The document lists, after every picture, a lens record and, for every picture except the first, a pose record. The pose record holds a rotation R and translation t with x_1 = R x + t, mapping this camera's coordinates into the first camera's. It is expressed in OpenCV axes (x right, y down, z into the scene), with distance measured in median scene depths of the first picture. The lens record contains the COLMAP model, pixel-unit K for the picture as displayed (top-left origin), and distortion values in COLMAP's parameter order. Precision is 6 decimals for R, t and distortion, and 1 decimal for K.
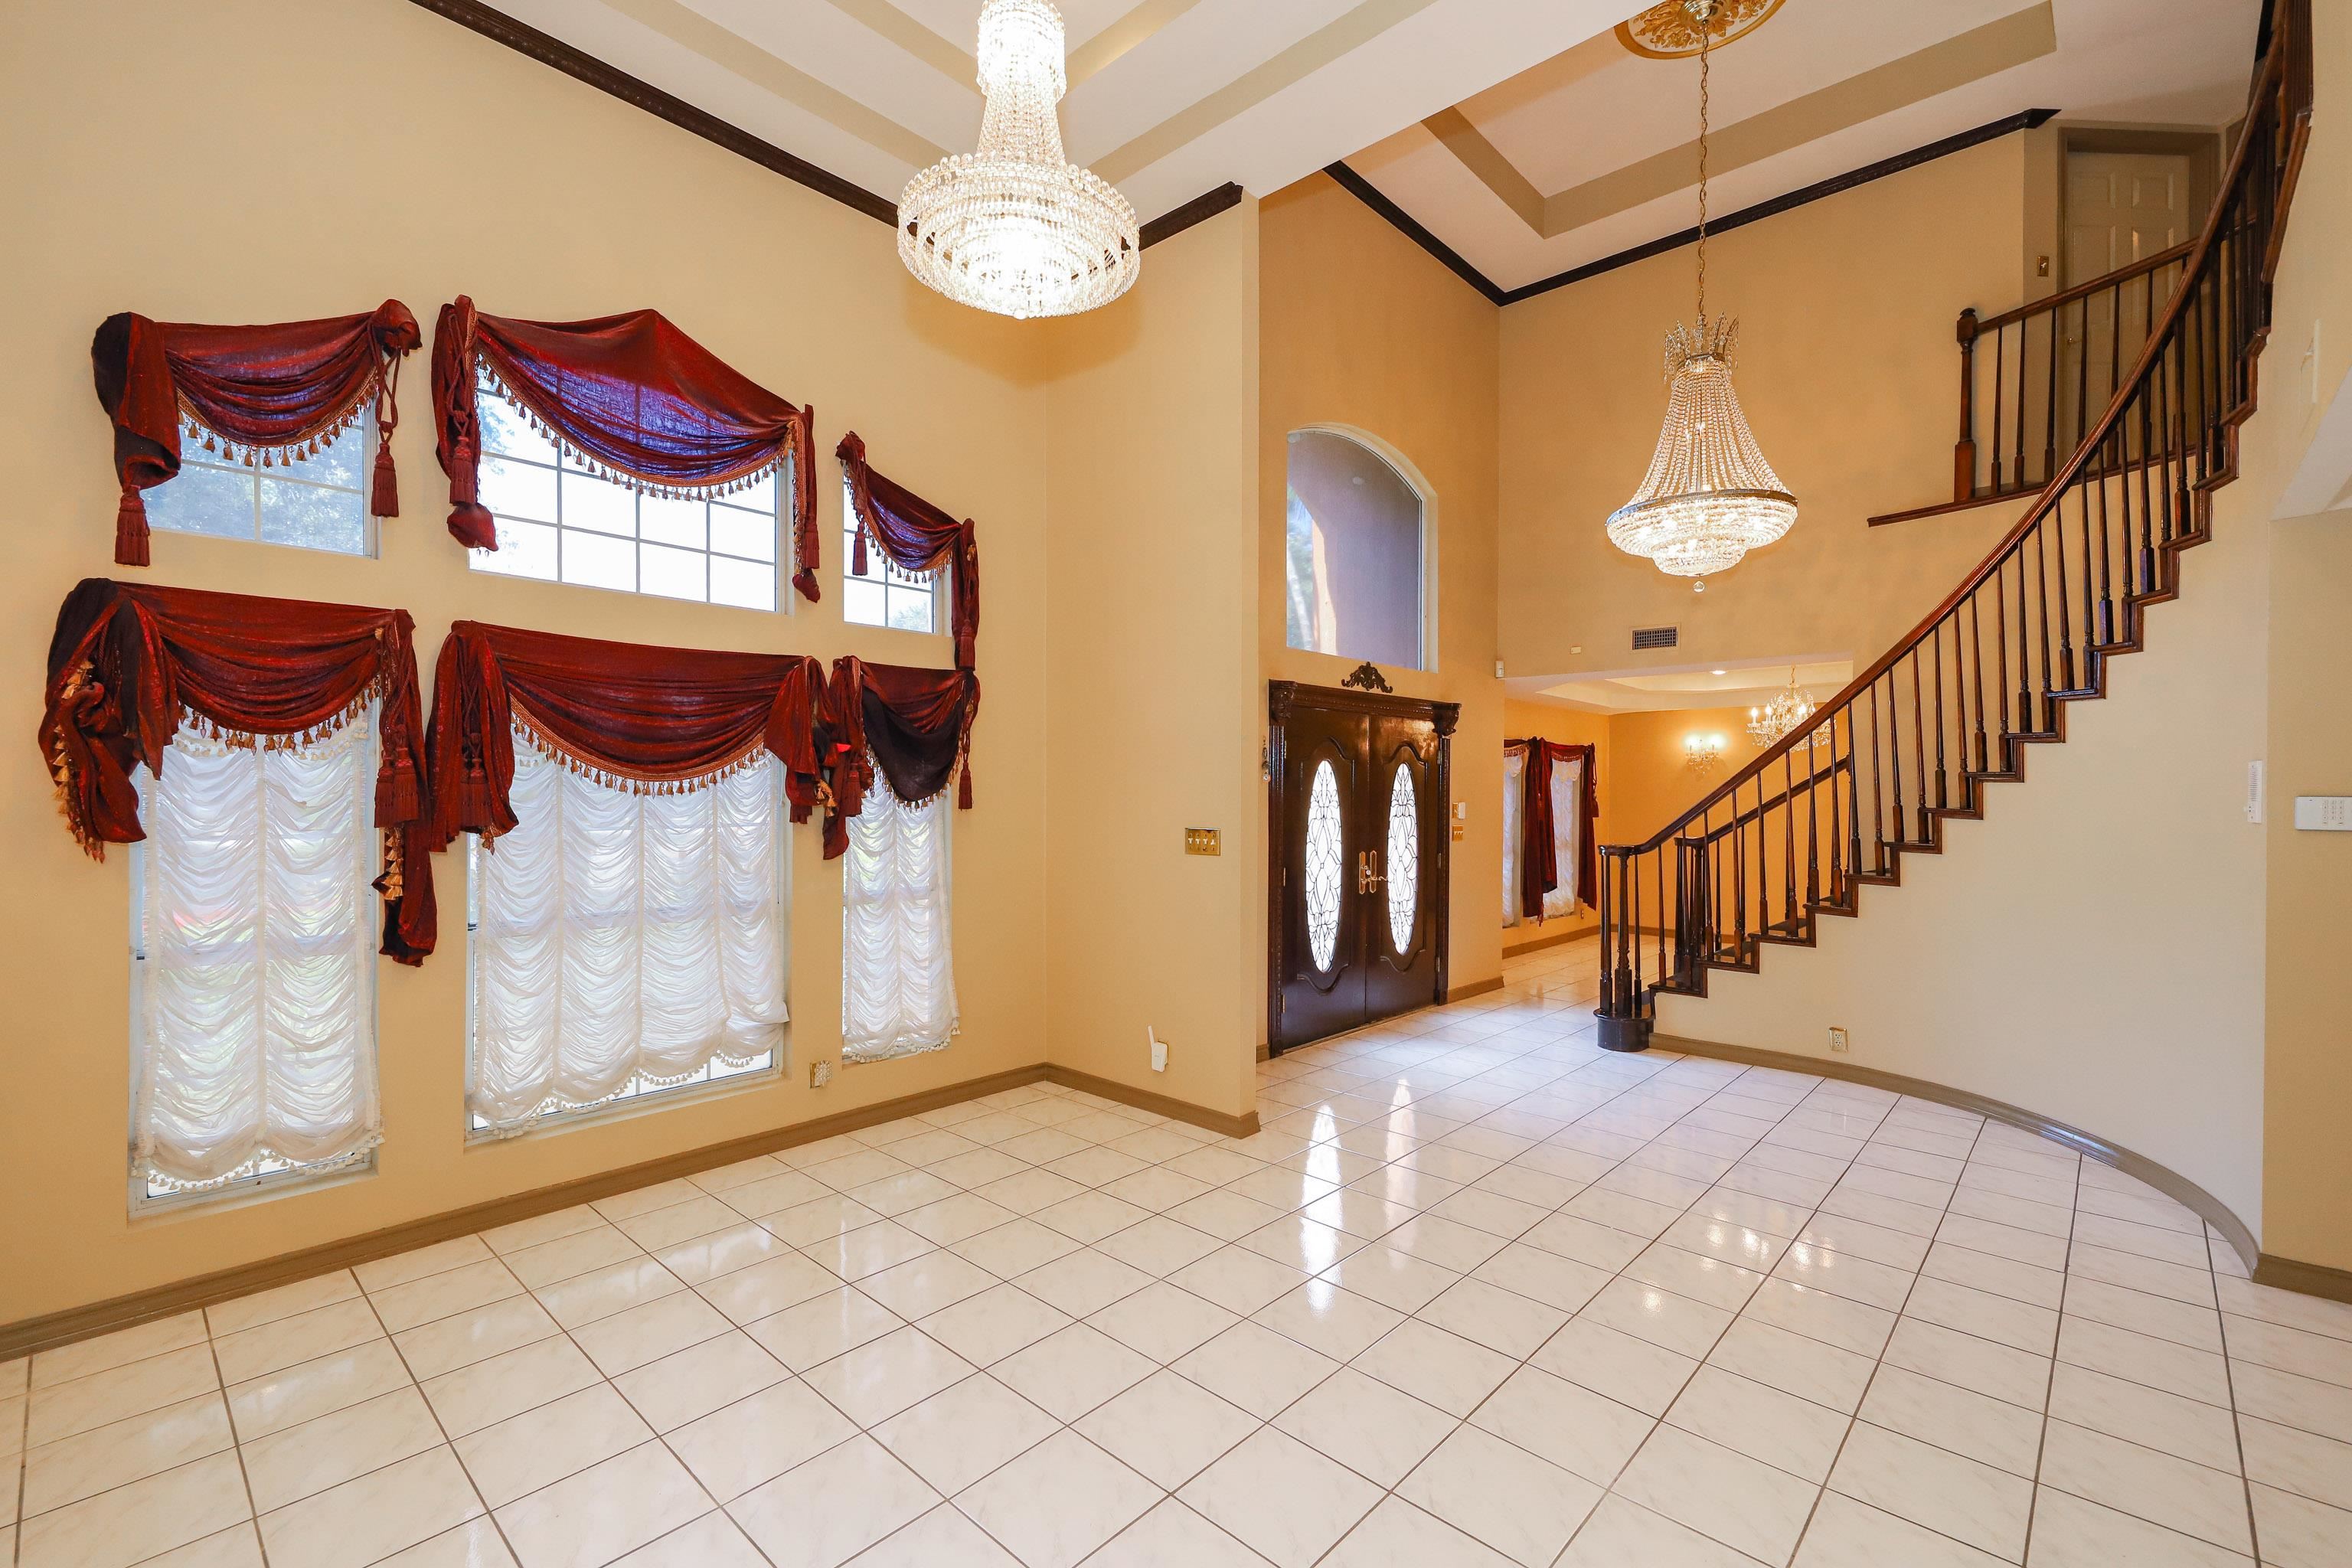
lens RADIAL K [[1030.3, 0, 1149.7], [0, 1030.3, 792.4], [0, 0, 1]] dist [-0.000123, -0.000472]
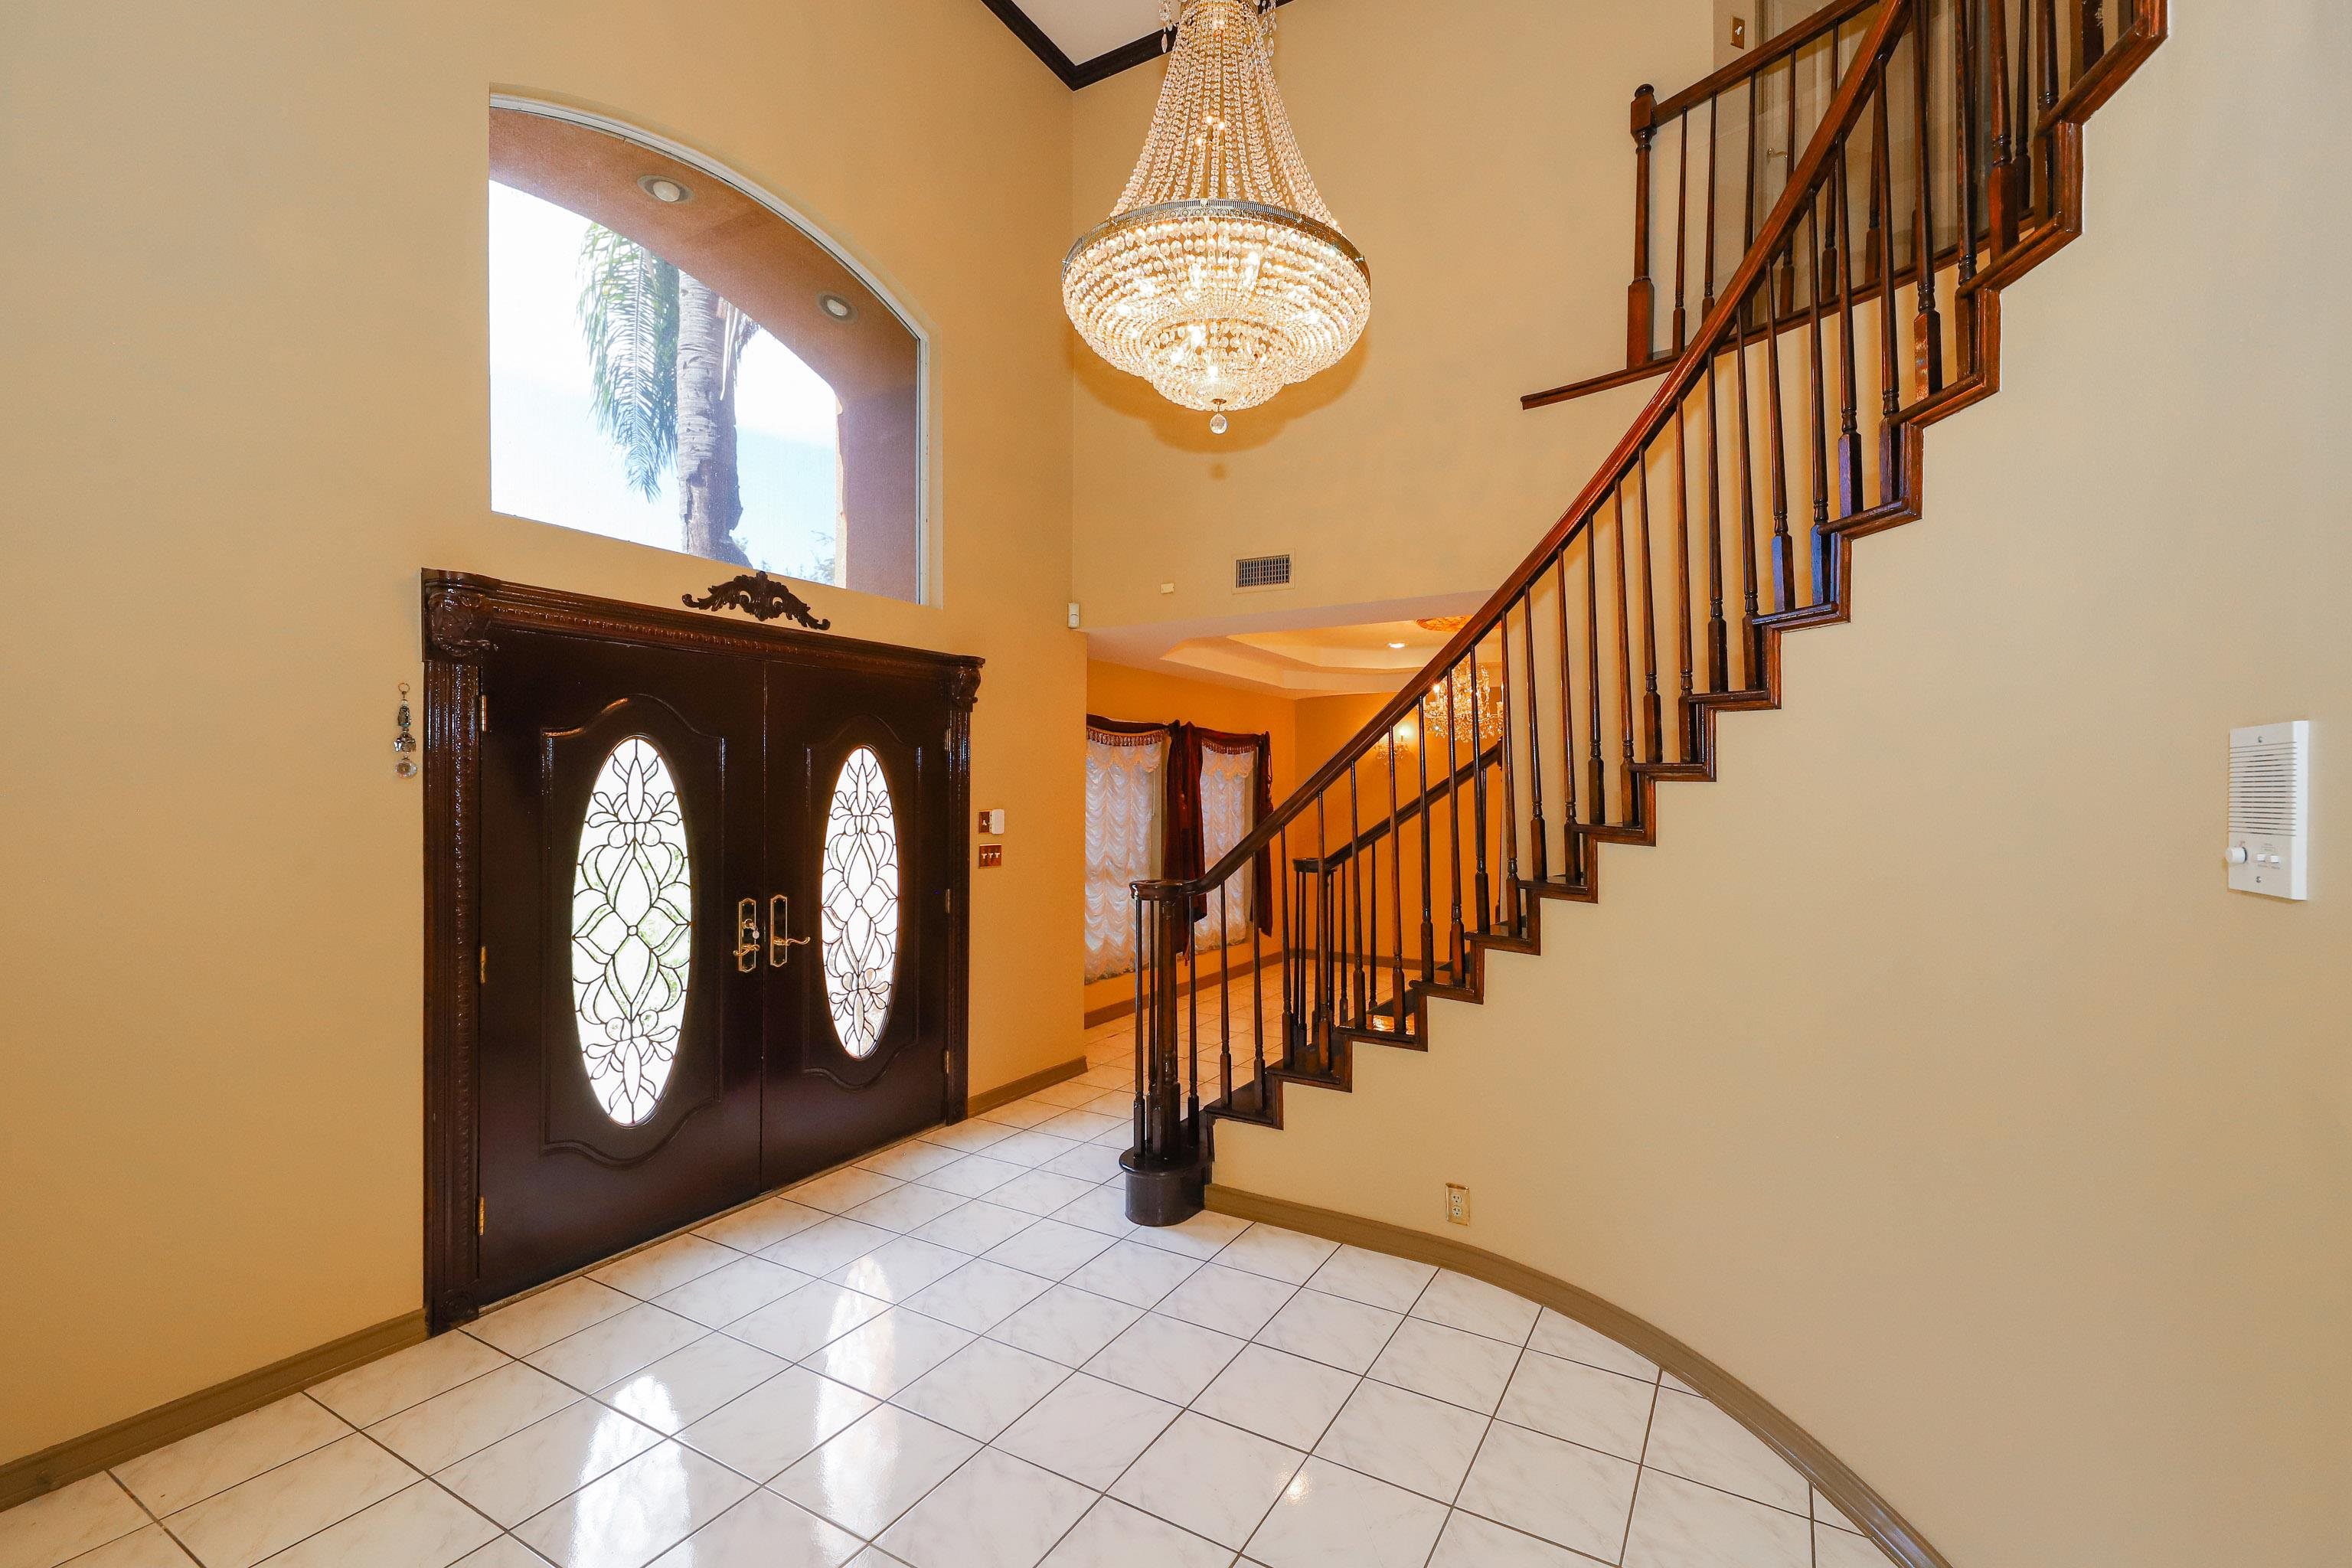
lens RADIAL K [[998.3, 0, 1239.7], [0, 998.3, 784.2], [0, 0, 1]] dist [0.002338, 0.000169]
pose [[0.965535, 0.001130, 0.260272, 0.345085], [-0.000169, 0.999993, -0.003715, -0.004770], [-0.260275, 0.003543, 0.965528, 0.409633]]
